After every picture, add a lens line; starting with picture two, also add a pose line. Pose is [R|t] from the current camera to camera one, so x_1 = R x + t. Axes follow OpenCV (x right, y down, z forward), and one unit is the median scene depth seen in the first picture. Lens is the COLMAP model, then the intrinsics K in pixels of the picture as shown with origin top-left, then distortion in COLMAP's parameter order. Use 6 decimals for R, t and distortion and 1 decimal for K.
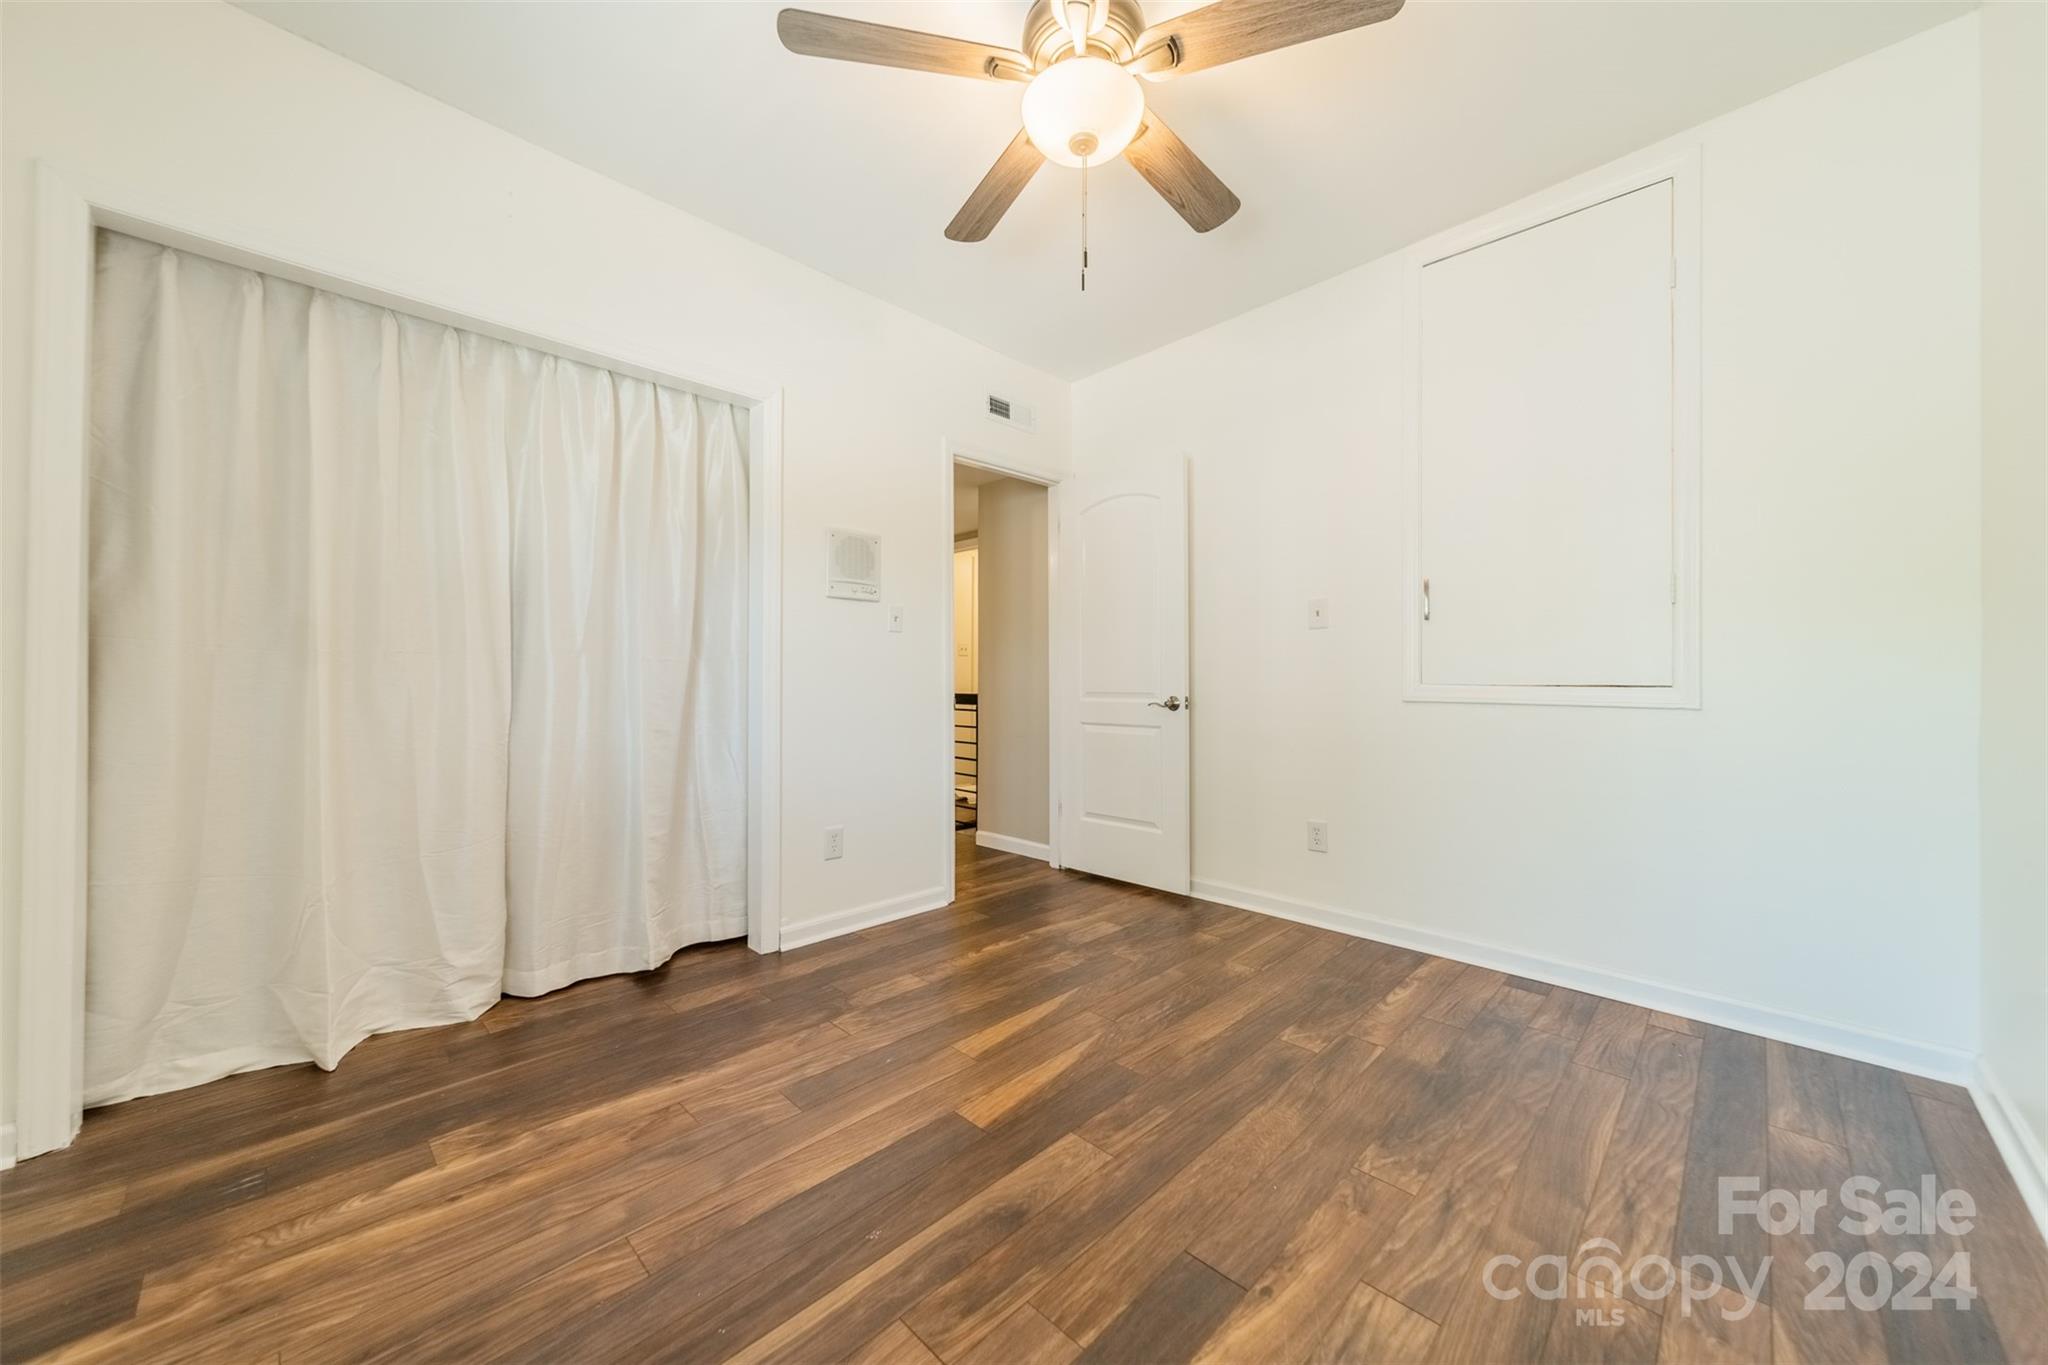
lens RADIAL K [[738.7, 0, 1029.0], [0, 738.7, 678.3], [0, 0, 1]] dist [0.006649, -0.000113]
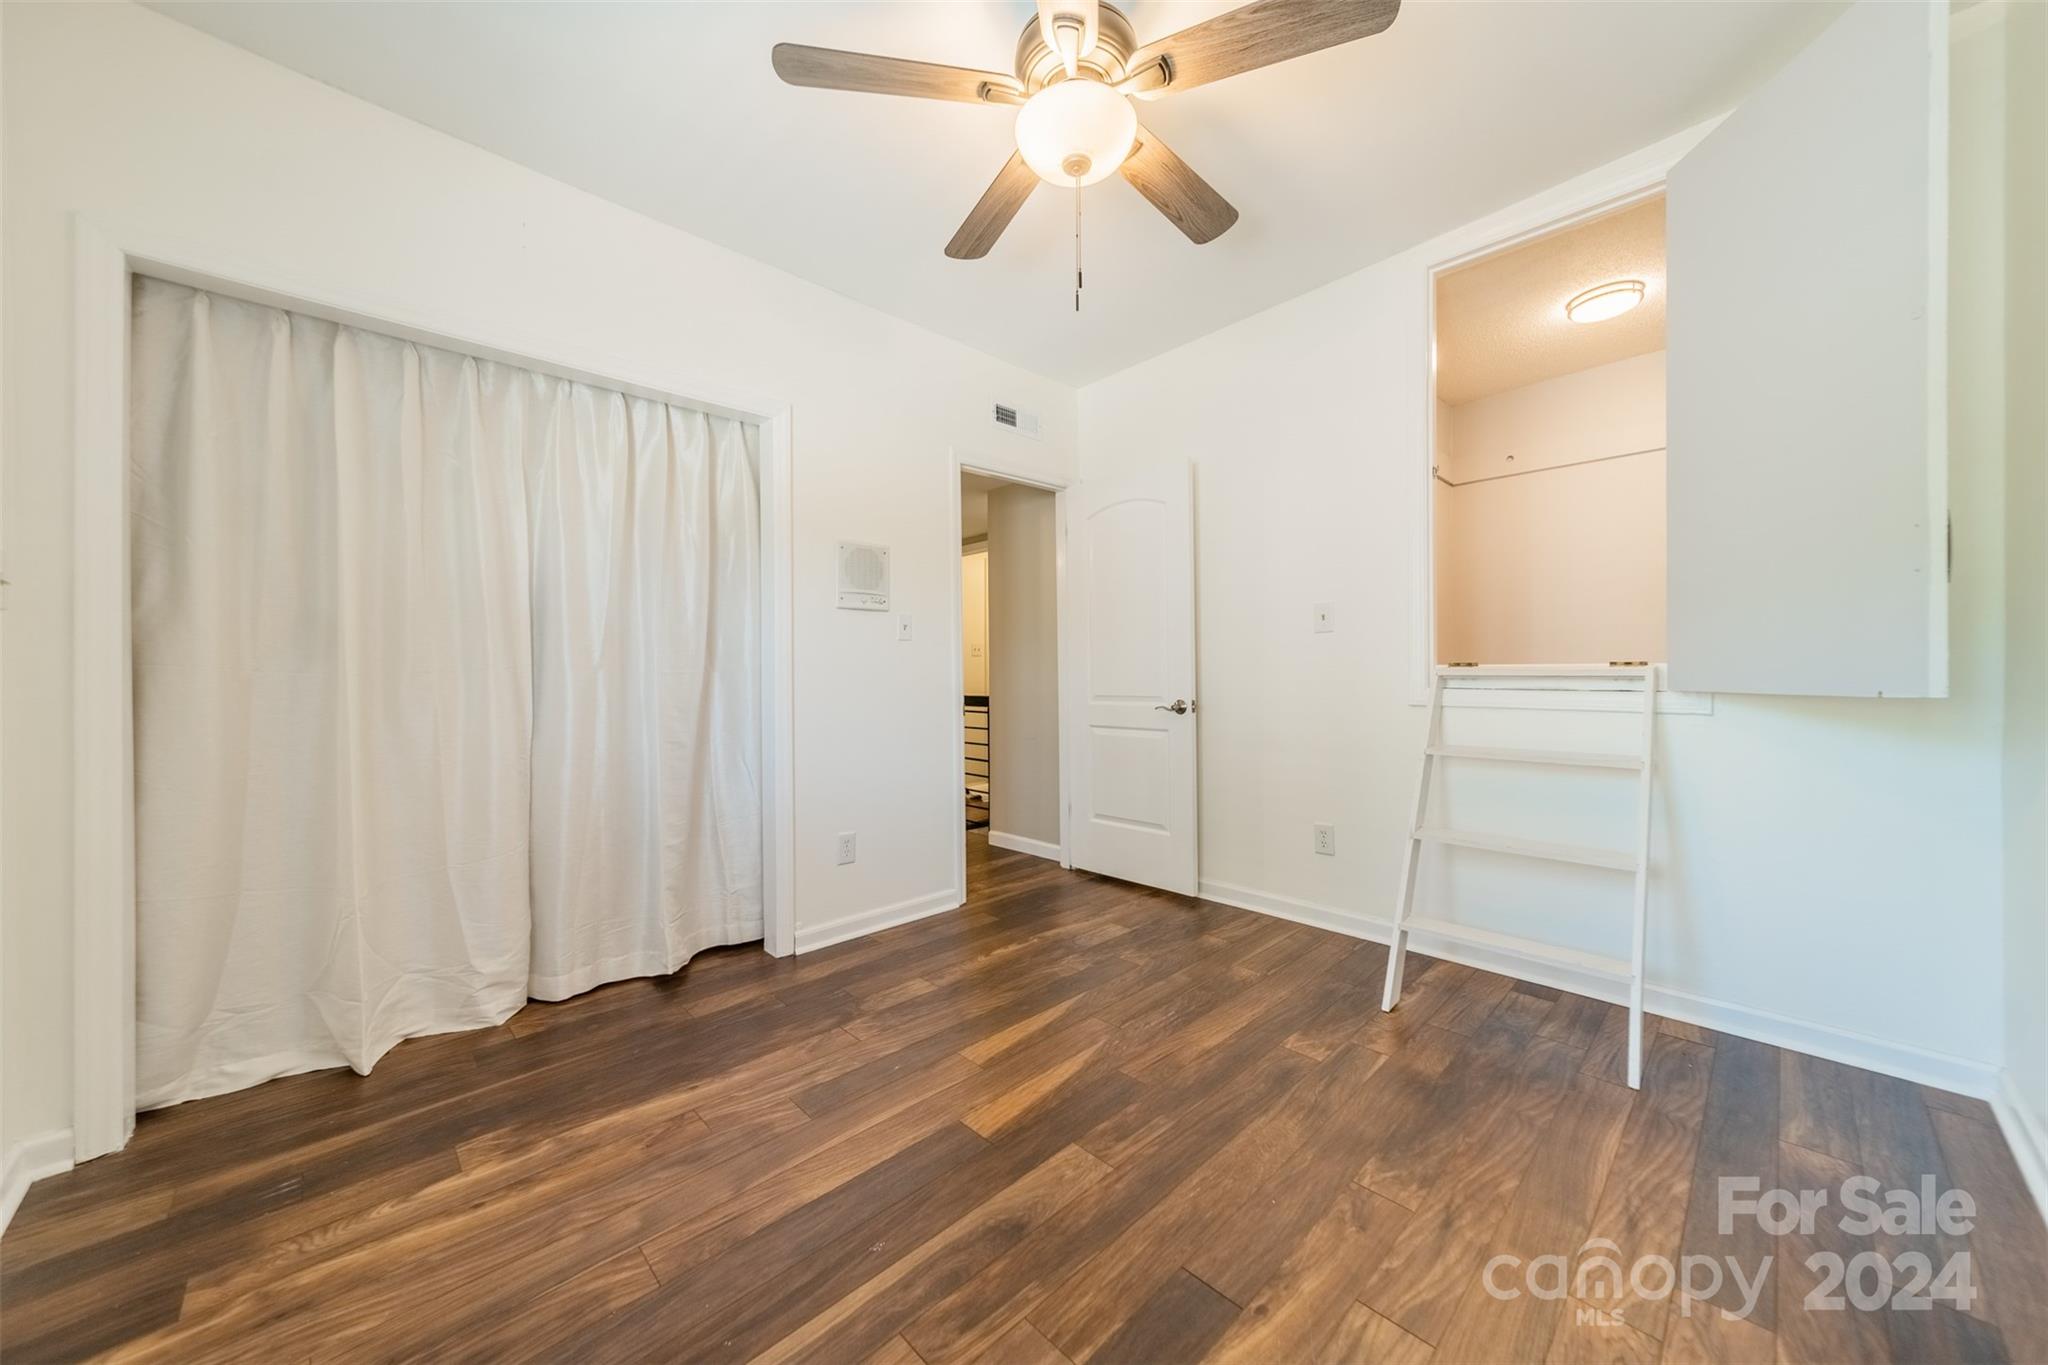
lens RADIAL K [[727.3, 0, 1026.2], [0, 727.3, 676.0], [0, 0, 1]] dist [0.006492, -0.000008]
pose [[0.999558, -0.009928, -0.028018, 0.026954], [0.010144, 0.999920, 0.007562, -0.036443], [0.027941, -0.007842, 0.999579, 0.002021]]
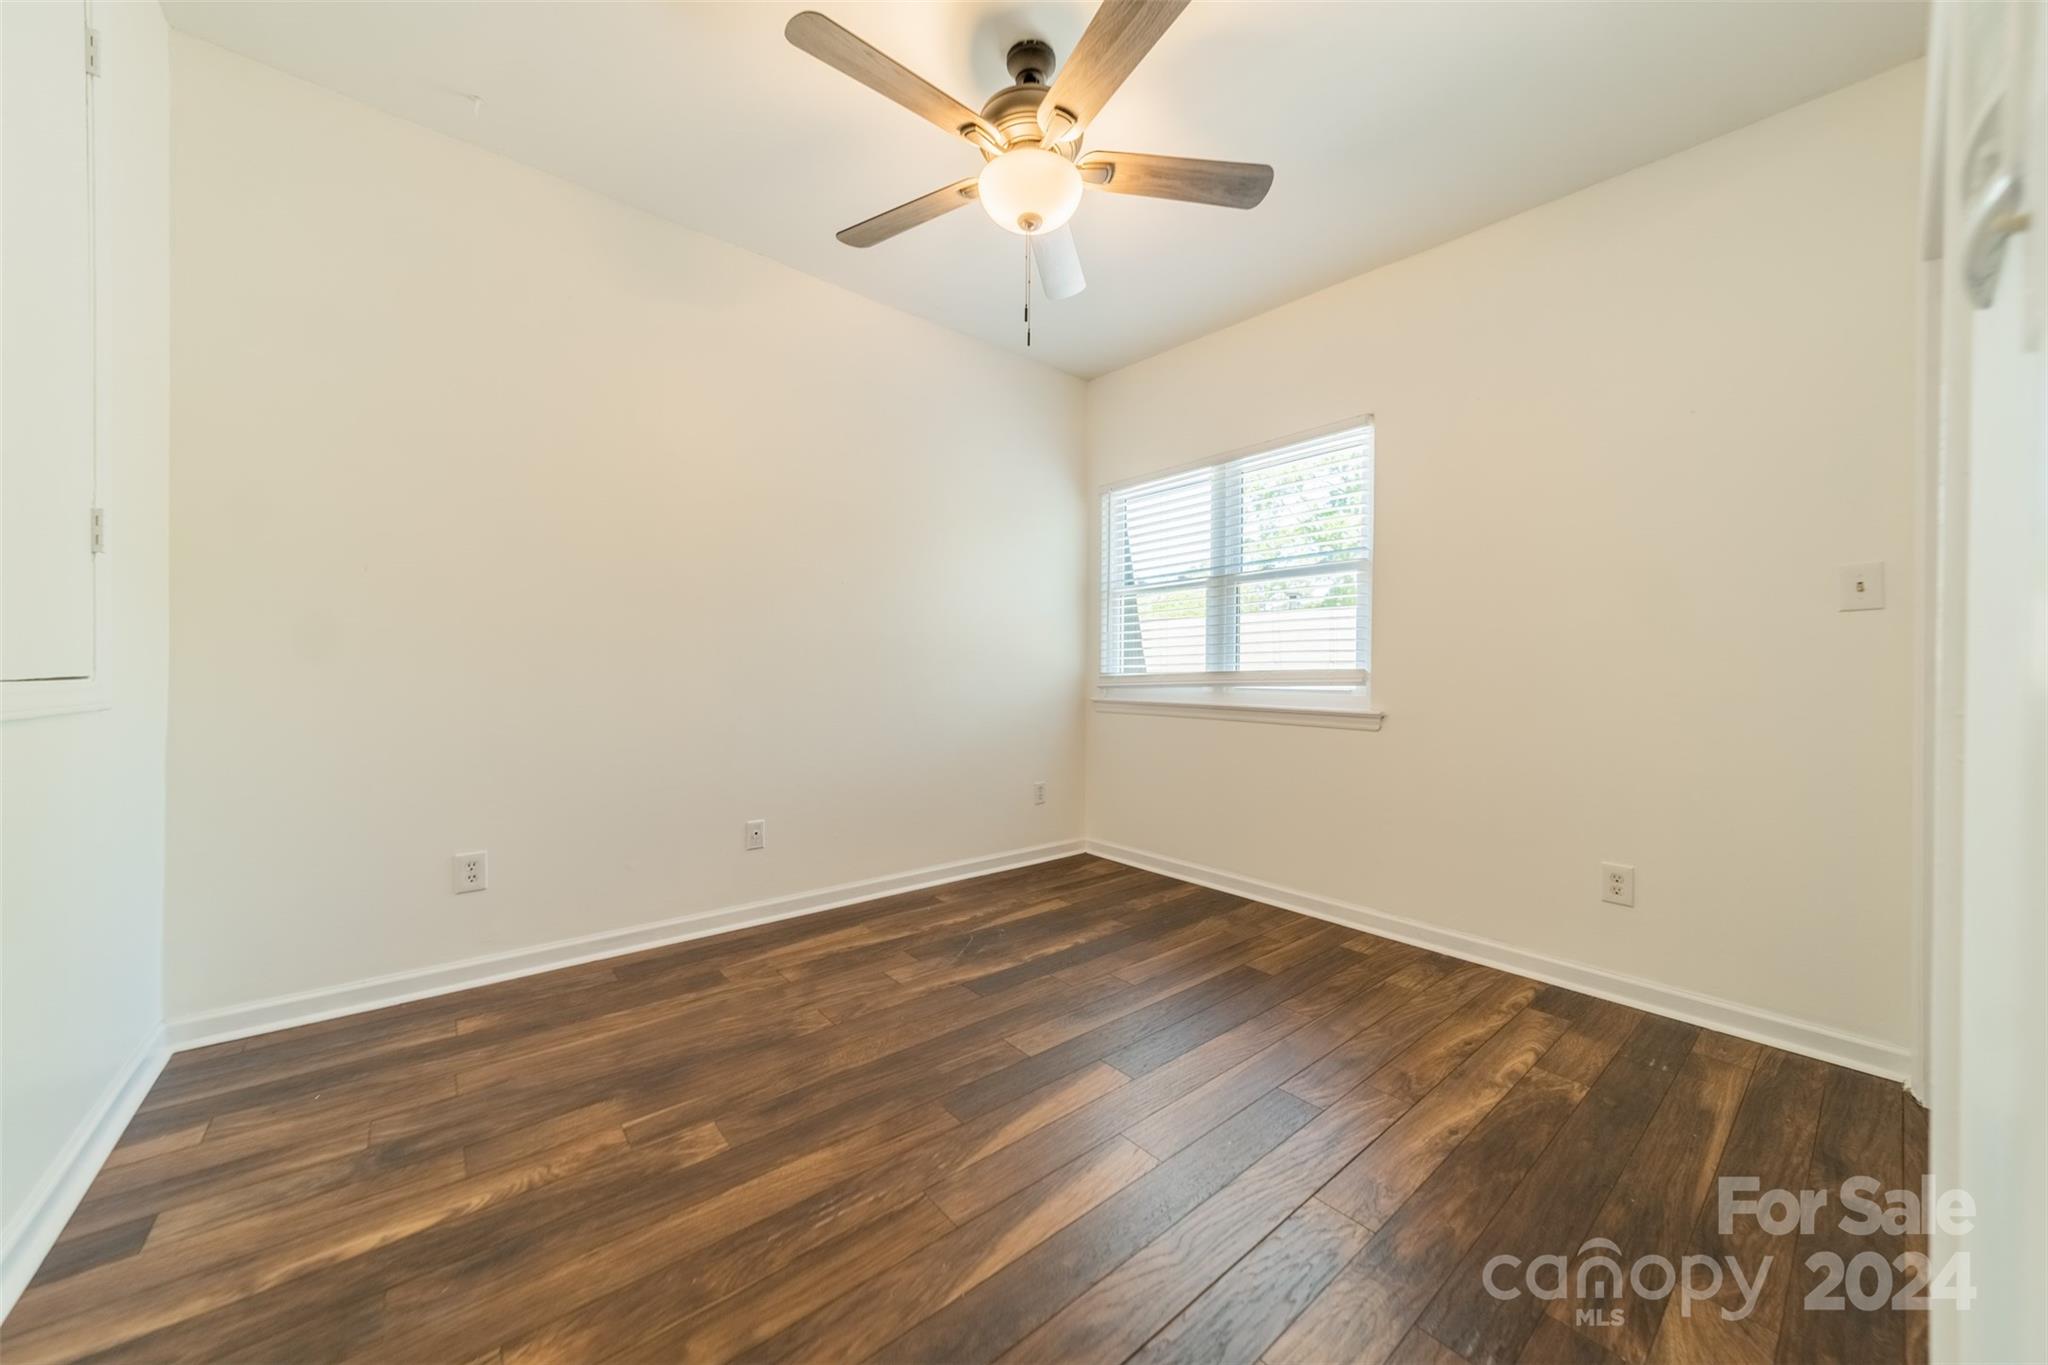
lens RADIAL K [[727.3, 0, 1026.2], [0, 727.3, 676.0], [0, 0, 1]] dist [0.006492, -0.000008]
pose [[-0.994907, -0.013828, 0.099845, -0.044349], [-0.013442, 0.999899, 0.004534, -0.006633], [-0.099898, 0.003169, -0.994993, 2.160071]]
